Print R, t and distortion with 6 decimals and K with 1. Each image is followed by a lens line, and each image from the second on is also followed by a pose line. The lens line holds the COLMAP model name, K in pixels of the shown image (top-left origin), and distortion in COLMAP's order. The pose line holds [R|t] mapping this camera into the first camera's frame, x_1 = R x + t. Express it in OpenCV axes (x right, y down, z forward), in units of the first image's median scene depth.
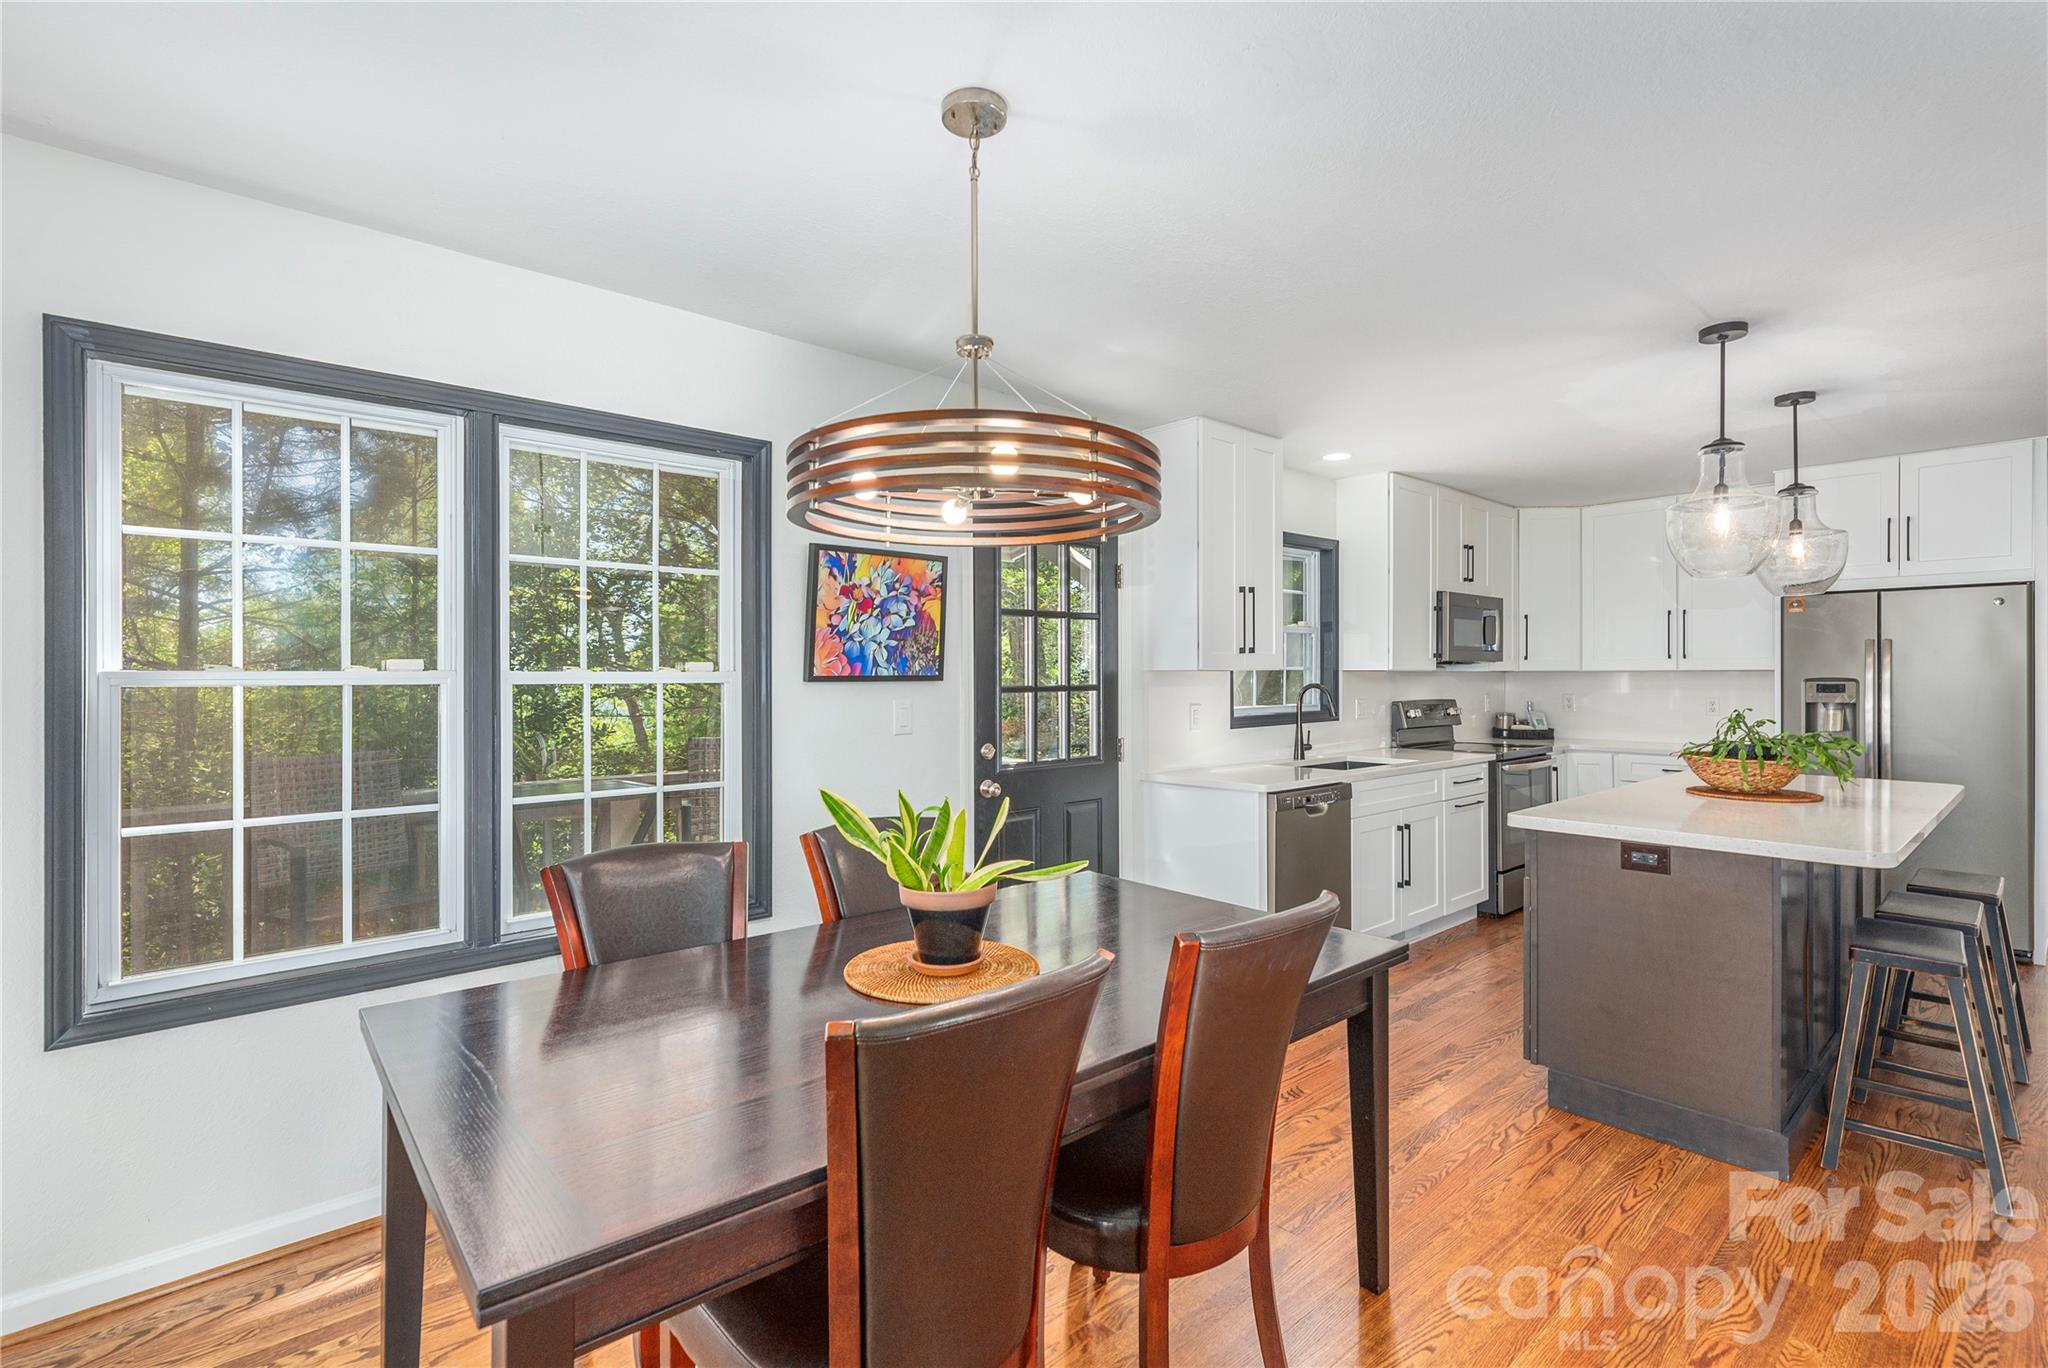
lens RADIAL K [[909.1, 0, 1043.9], [0, 909.1, 678.7], [0, 0, 1]] dist [-0.003415, -0.000271]
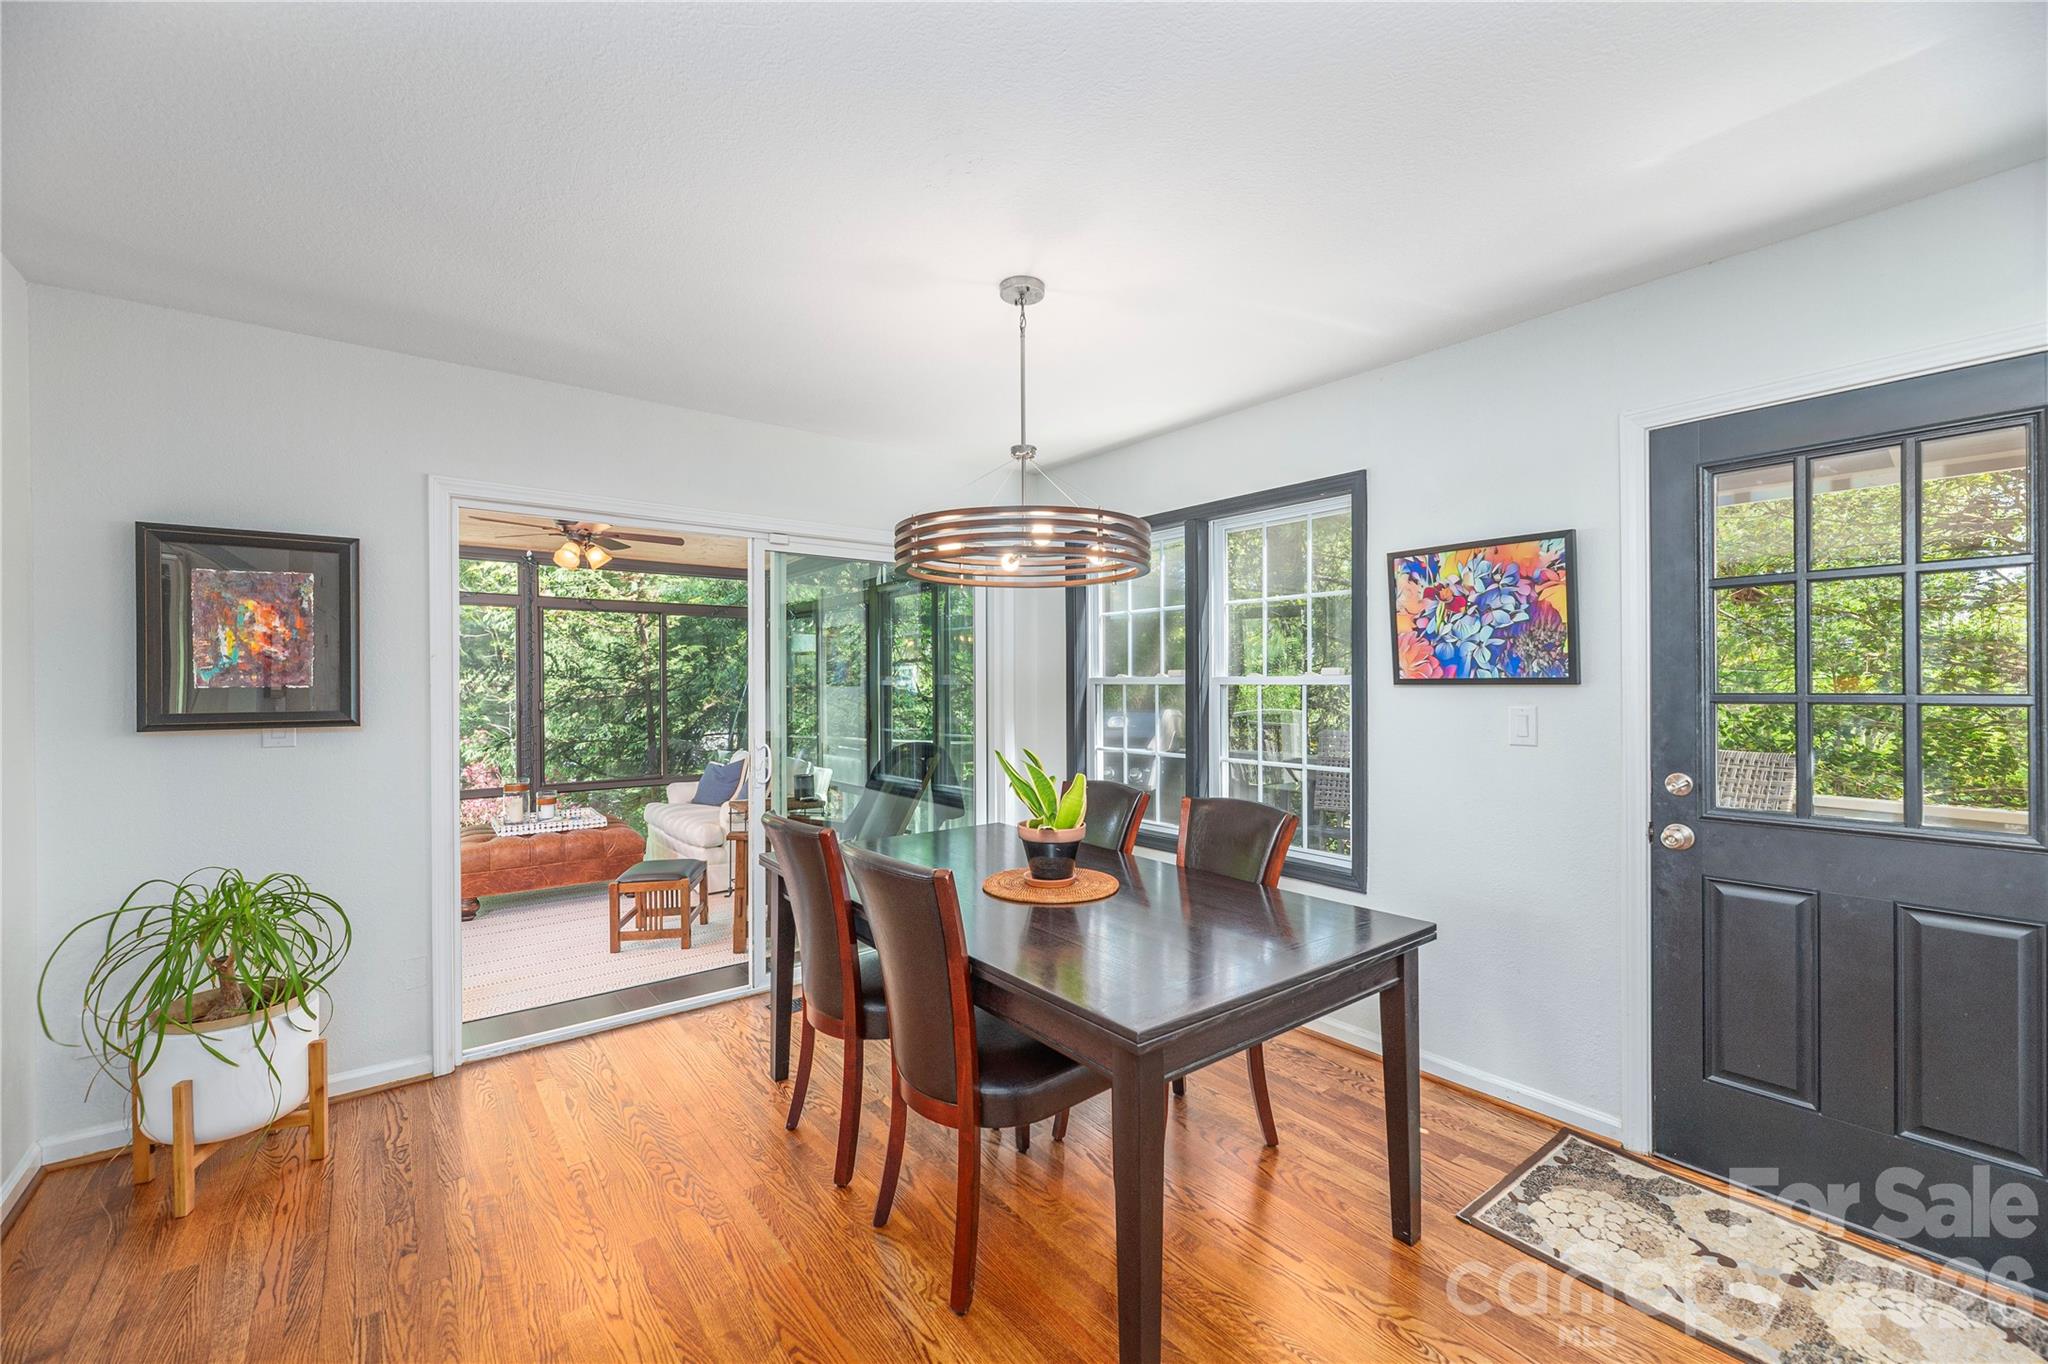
lens RADIAL K [[842.1, 0, 1022.9], [0, 842.1, 677.9], [0, 0, 1]] dist [0.011020, 0.000335]
pose [[-0.062649, -0.000566, -0.998035, 0.613932], [0.004924, 0.999987, -0.000876, -0.004701], [0.998023, -0.004969, -0.062645, 0.520282]]
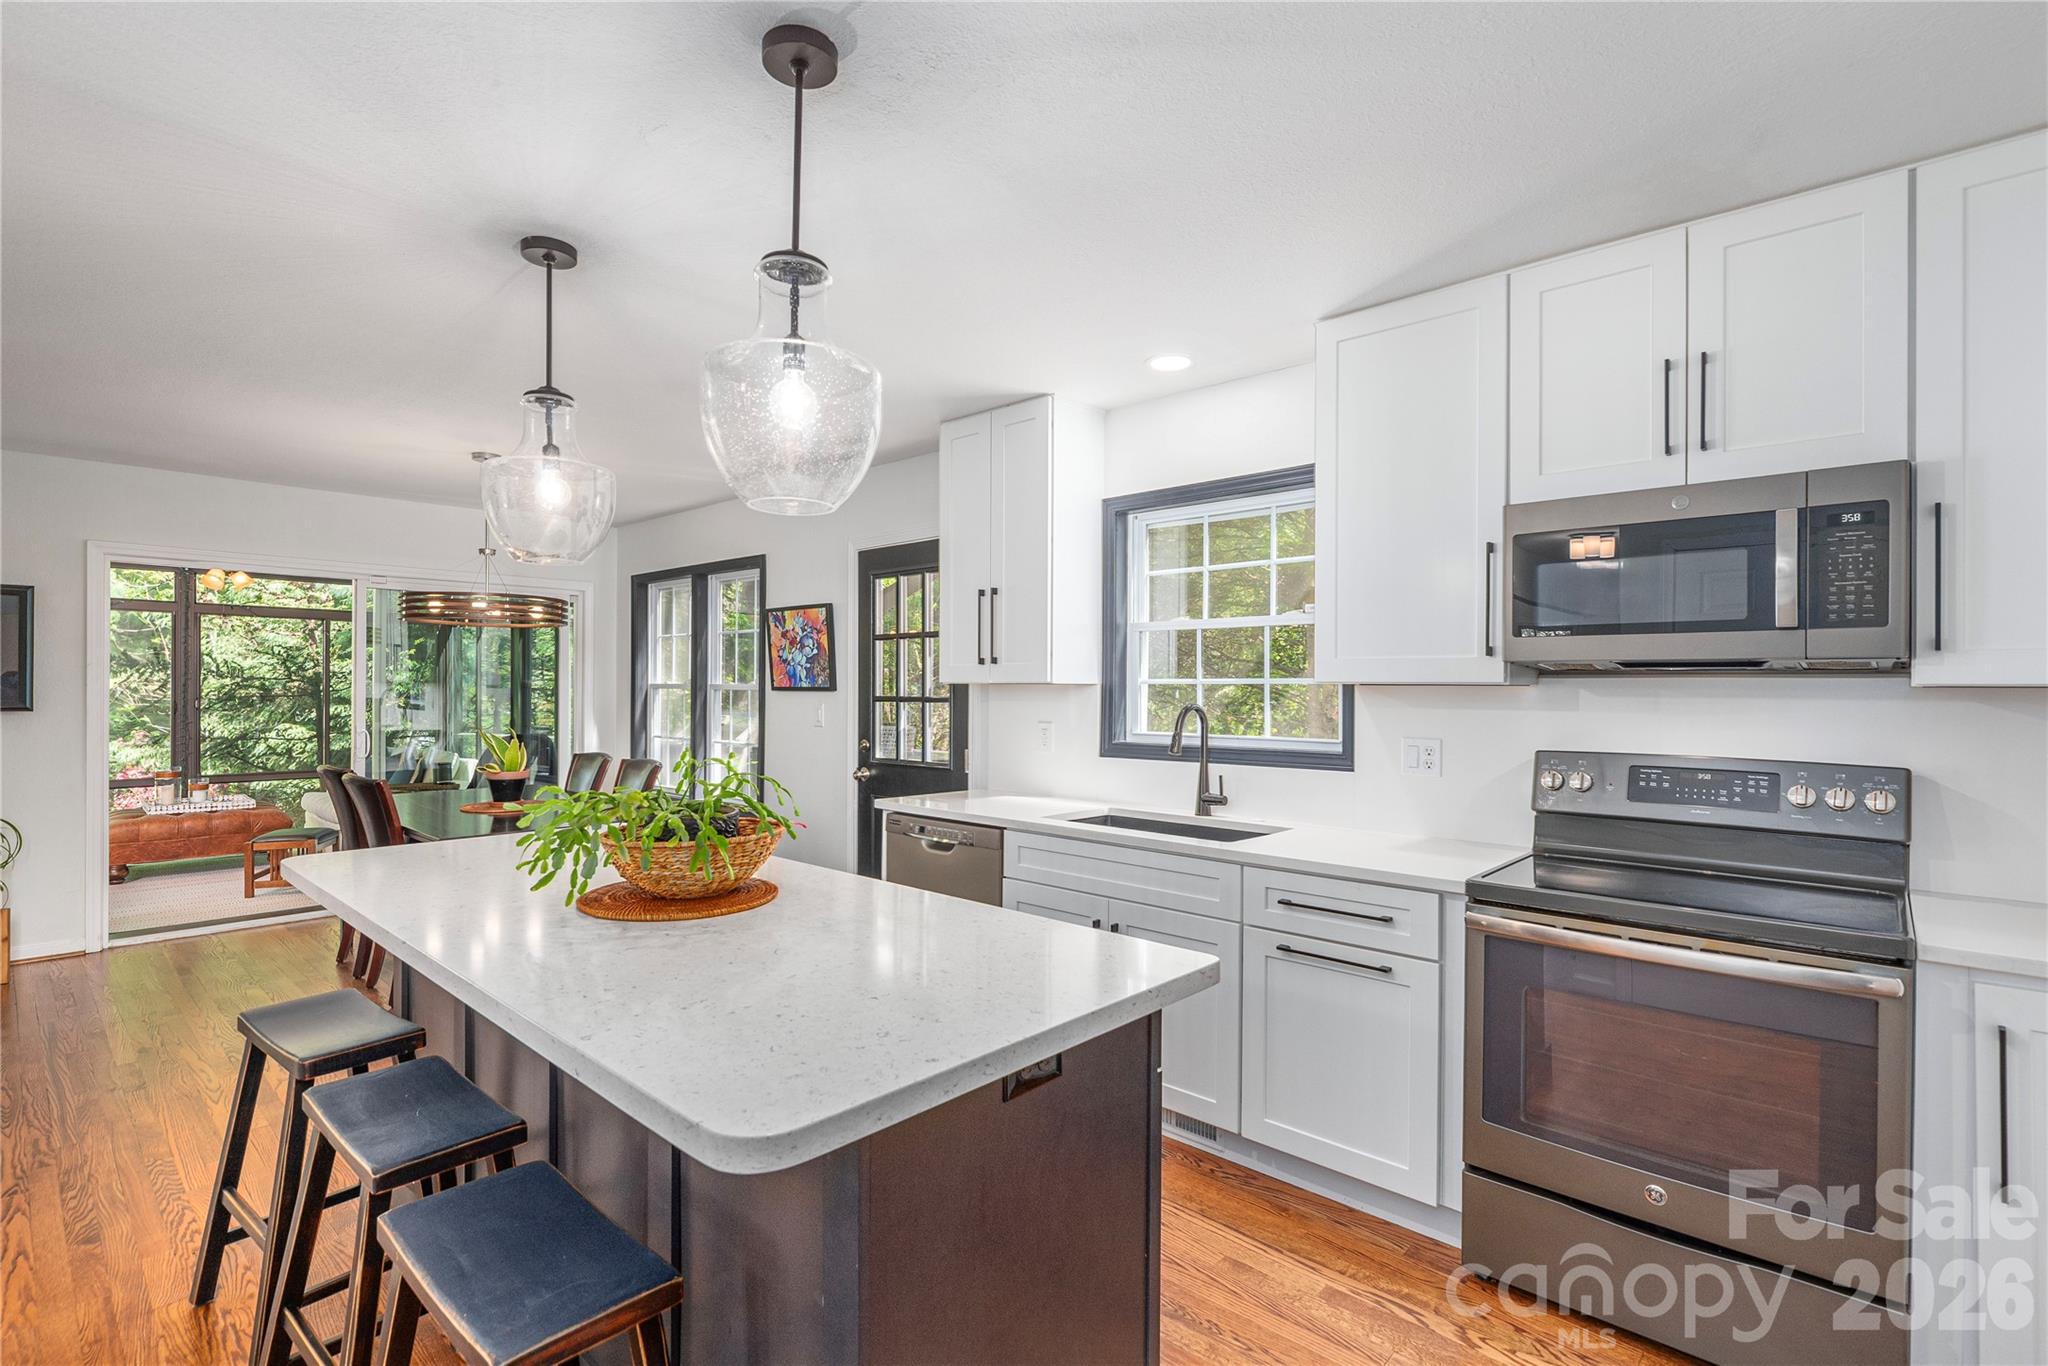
lens RADIAL K [[981.4, 0, 1026.4], [0, 981.4, 685.0], [0, 0, 1]] dist [0.006185, 0.000911]
pose [[0.095006, 0.002190, -0.995474, 1.327914], [-0.007799, 0.999969, 0.001455, -0.010796], [0.995446, 0.007626, 0.095020, 1.071572]]
